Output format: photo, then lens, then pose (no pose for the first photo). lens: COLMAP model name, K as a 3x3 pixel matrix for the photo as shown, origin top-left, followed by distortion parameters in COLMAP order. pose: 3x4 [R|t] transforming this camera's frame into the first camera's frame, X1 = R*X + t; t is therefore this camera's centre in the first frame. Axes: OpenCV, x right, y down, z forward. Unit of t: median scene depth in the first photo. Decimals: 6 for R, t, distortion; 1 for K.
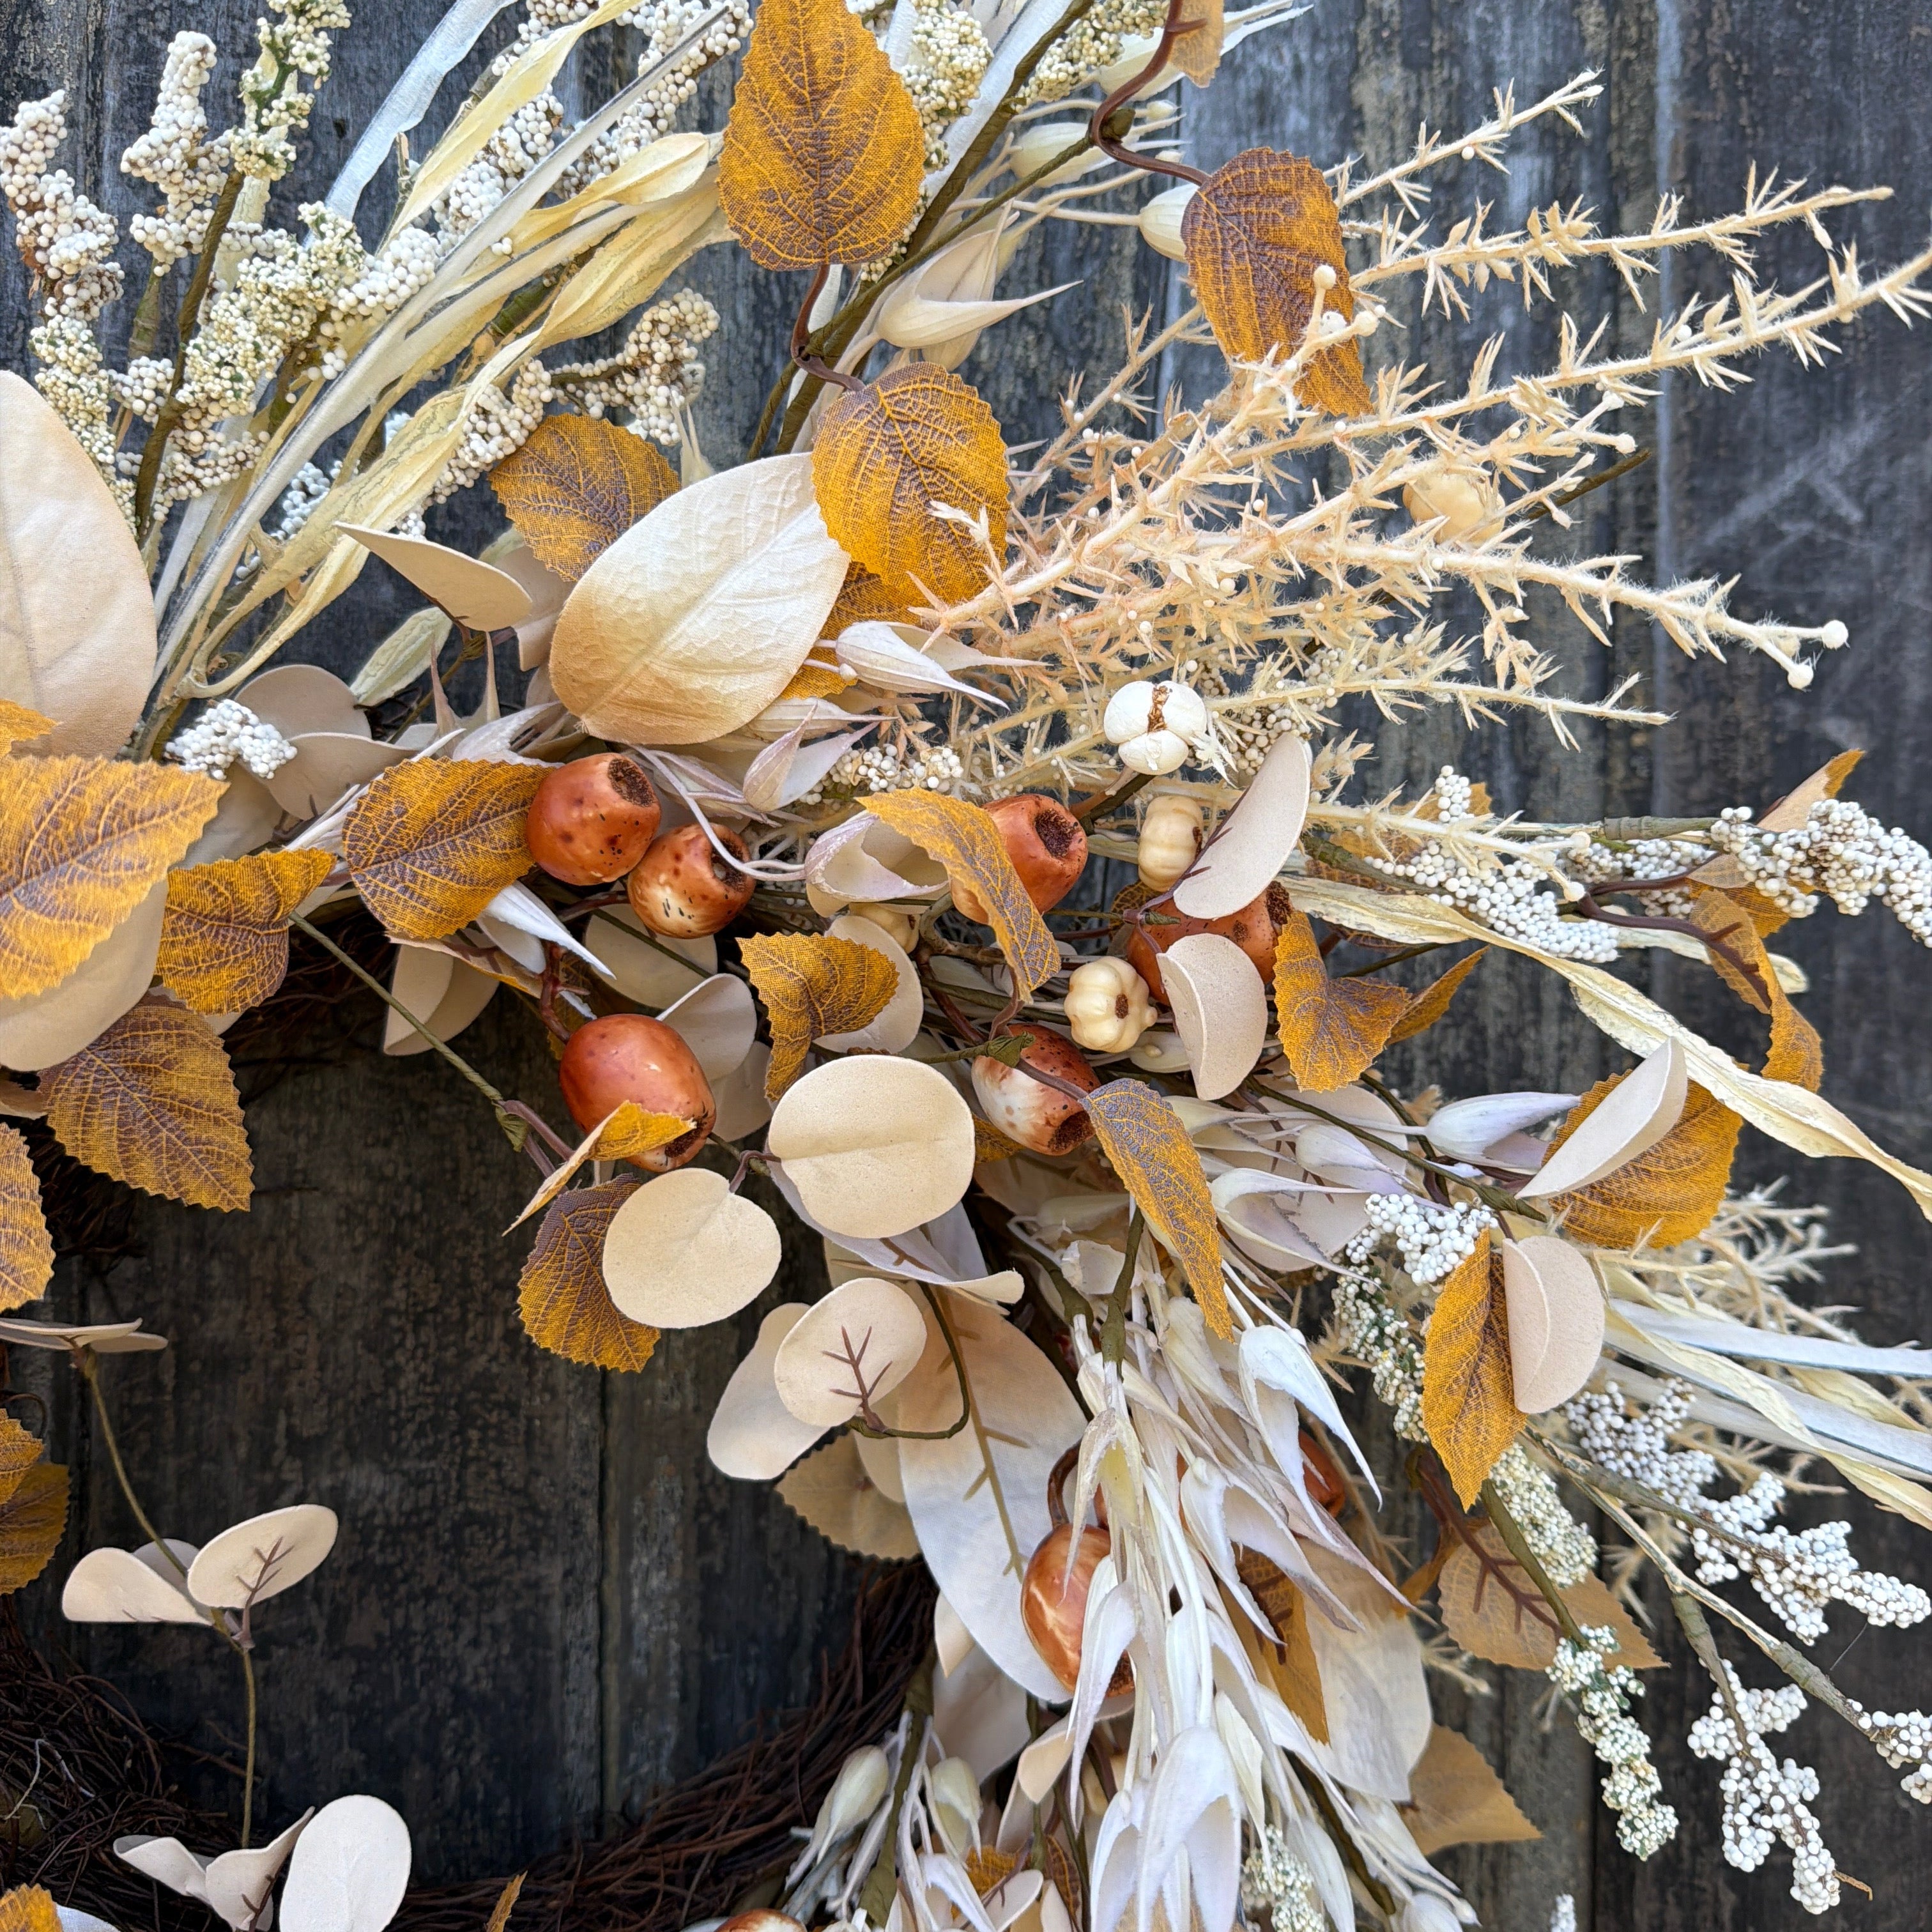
lens RADIAL K [[1809.5, 0, 967.0], [0, 1809.5, 986.5], [0, 0, 1]] dist [0.116314, -0.227838]
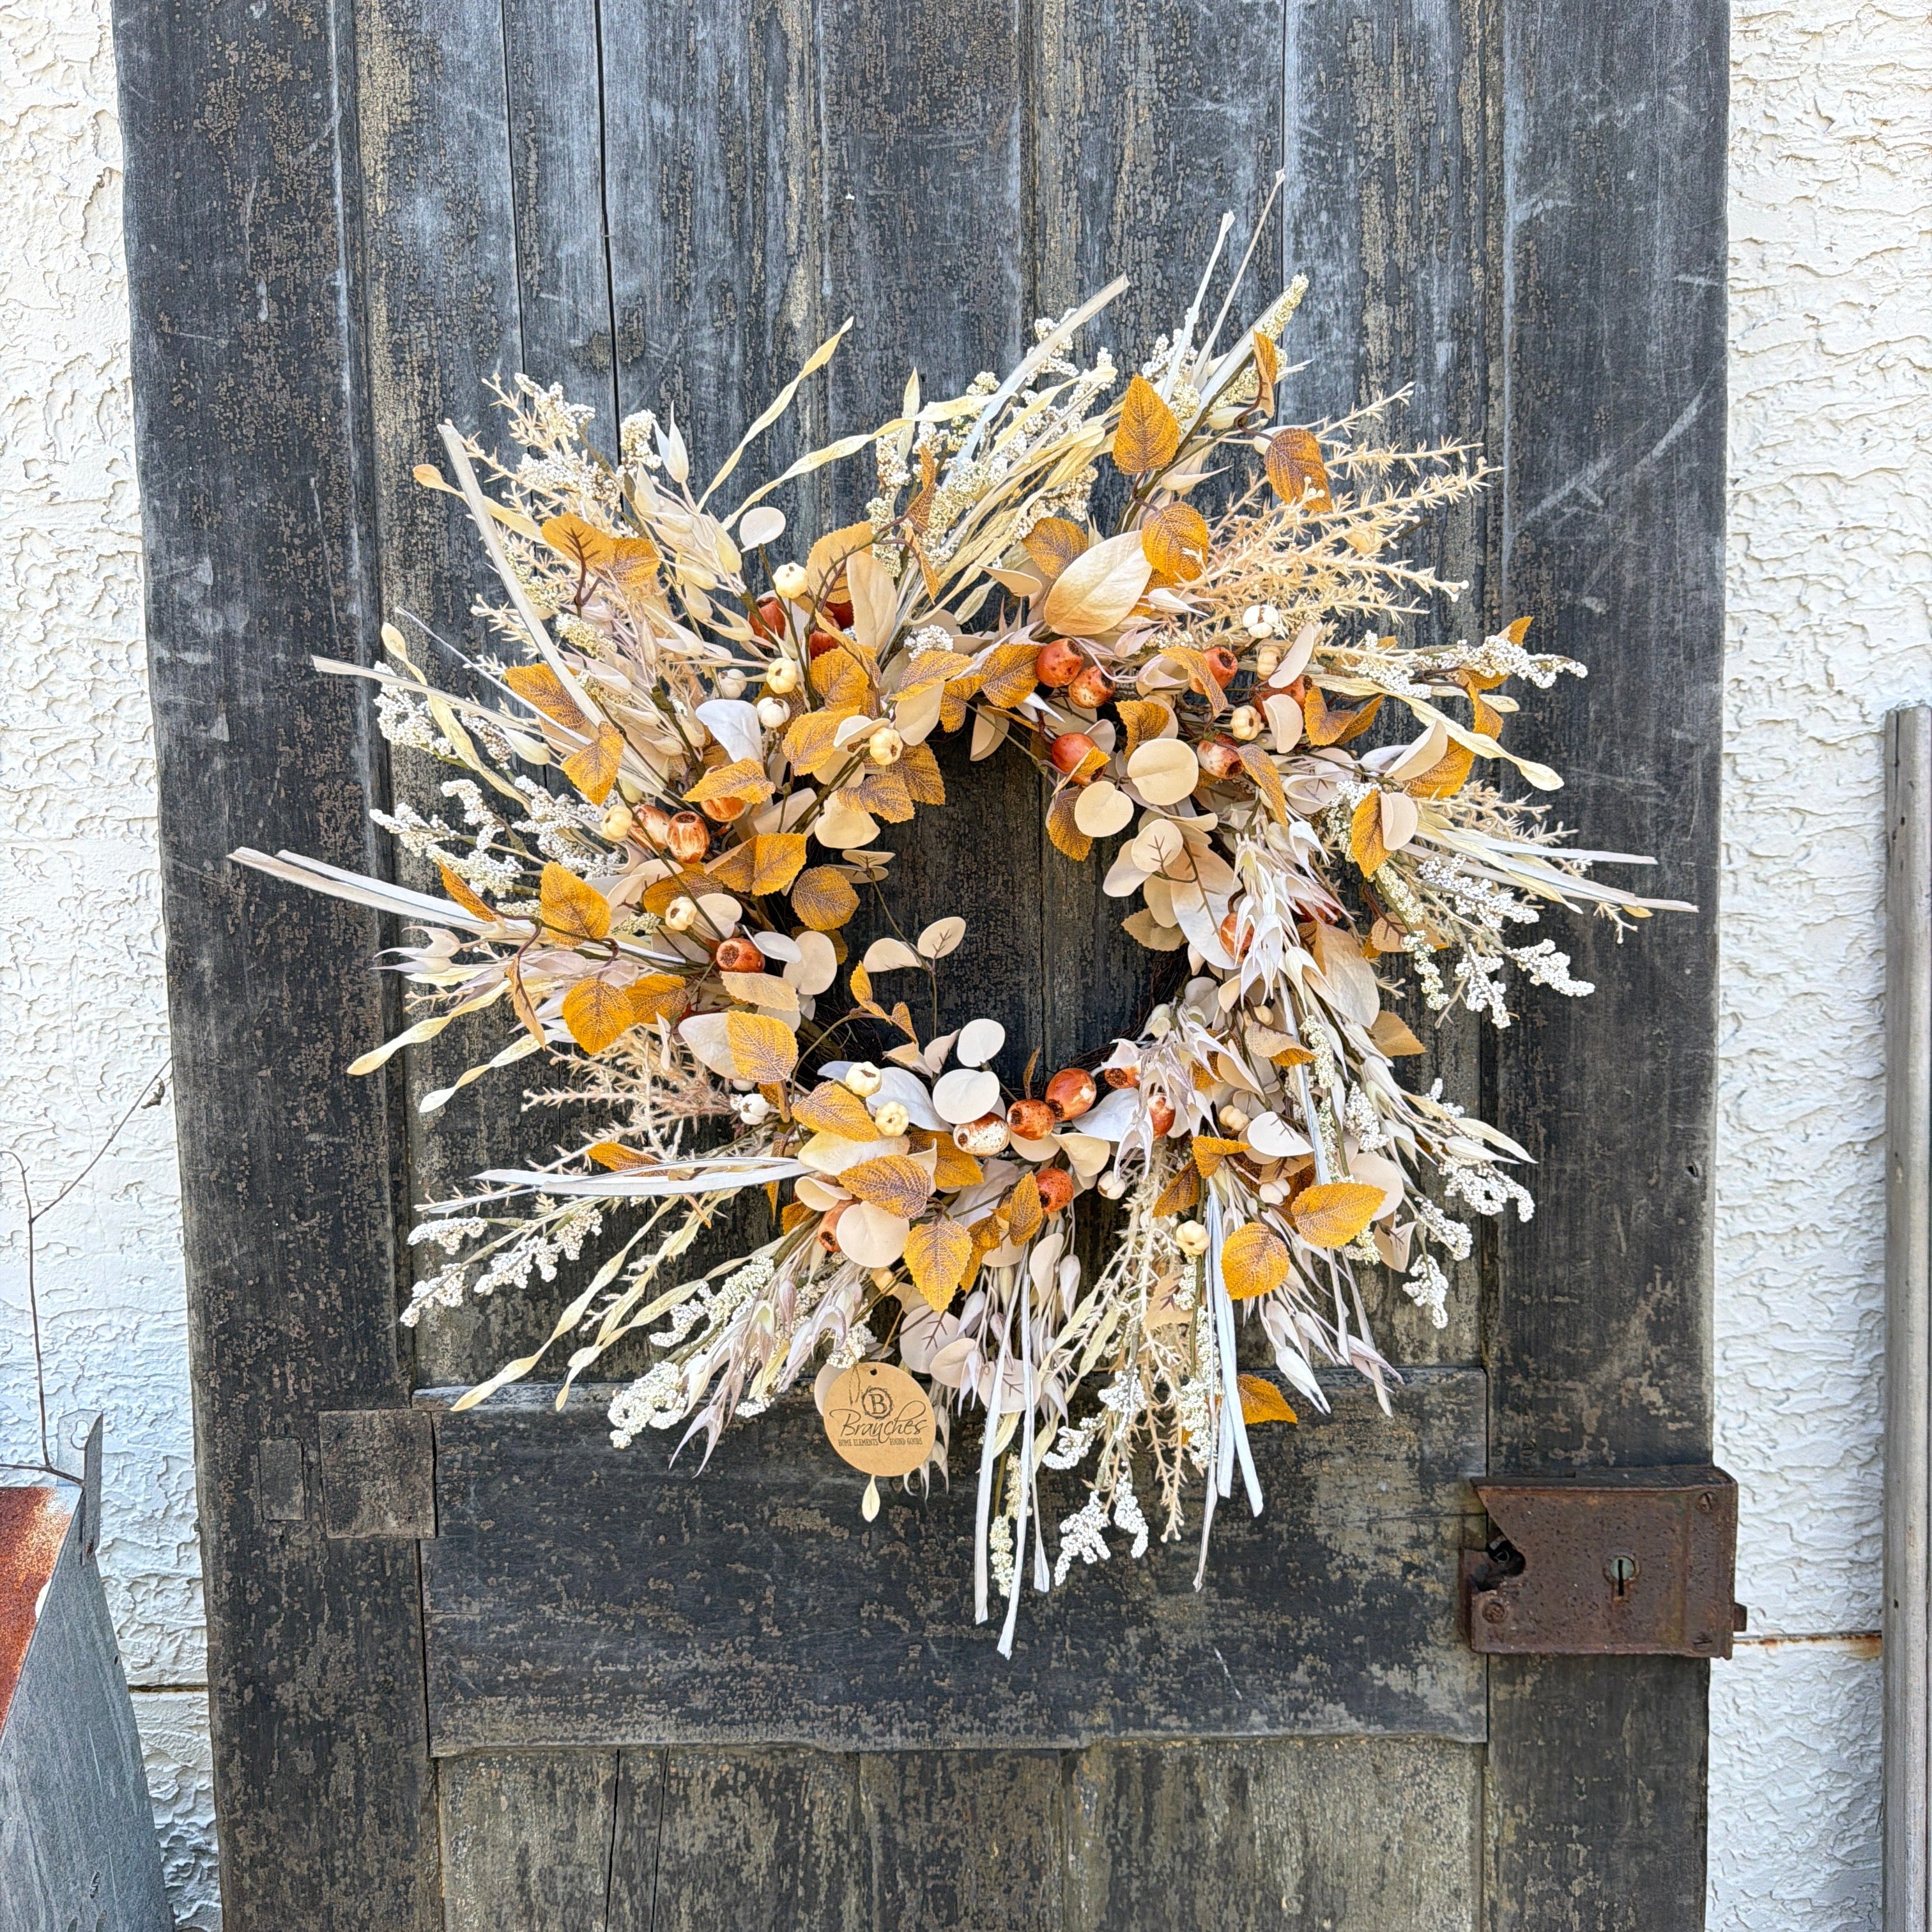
lens RADIAL K [[1809.5, 0, 967.0], [0, 1809.5, 986.5], [0, 0, 1]] dist [0.116314, -0.227838]
pose [[0.994258, -0.019795, -0.105162, -0.065376], [0.026599, 0.997615, 0.063701, 0.232855], [0.103650, -0.066132, 0.992413, -1.906284]]
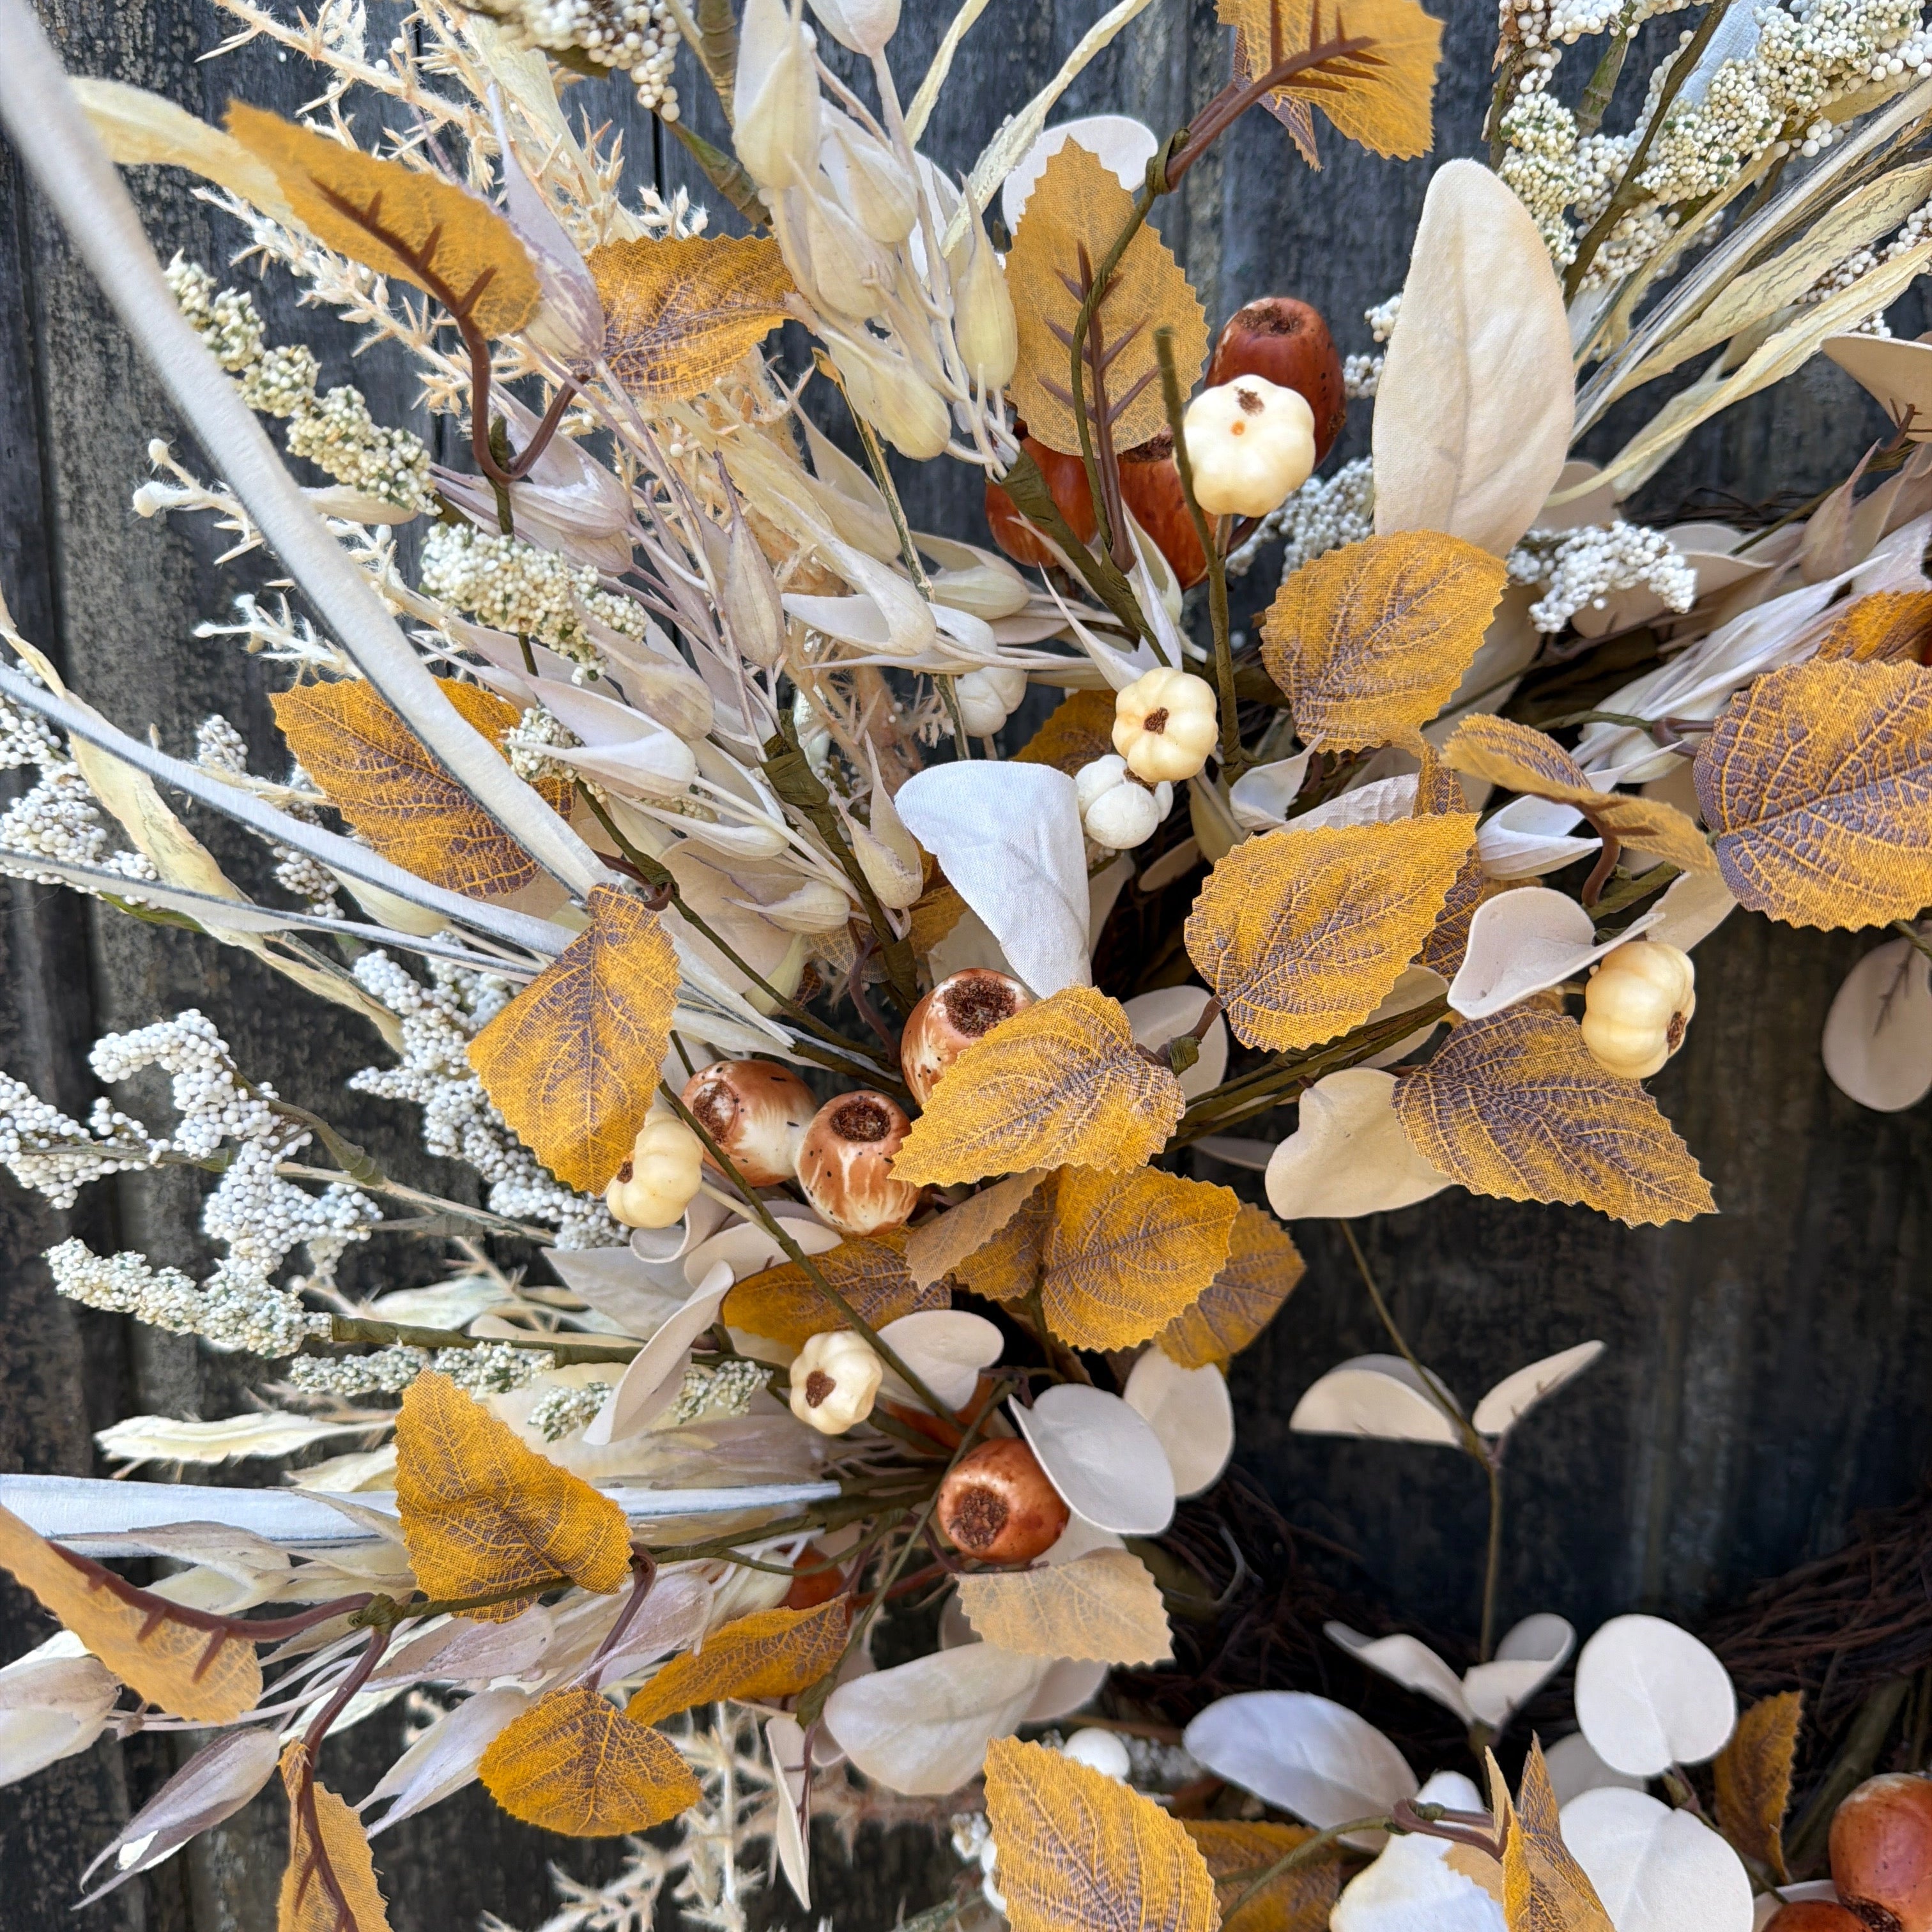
lens RADIAL K [[1809.5, 0, 967.0], [0, 1809.5, 986.5], [0, 0, 1]] dist [0.116314, -0.227838]
pose [[0.992826, 0.013925, -0.118757, -0.638458], [0.008974, 0.981718, 0.190129, -0.109845], [0.119233, -0.189831, 0.974550, 0.021696]]
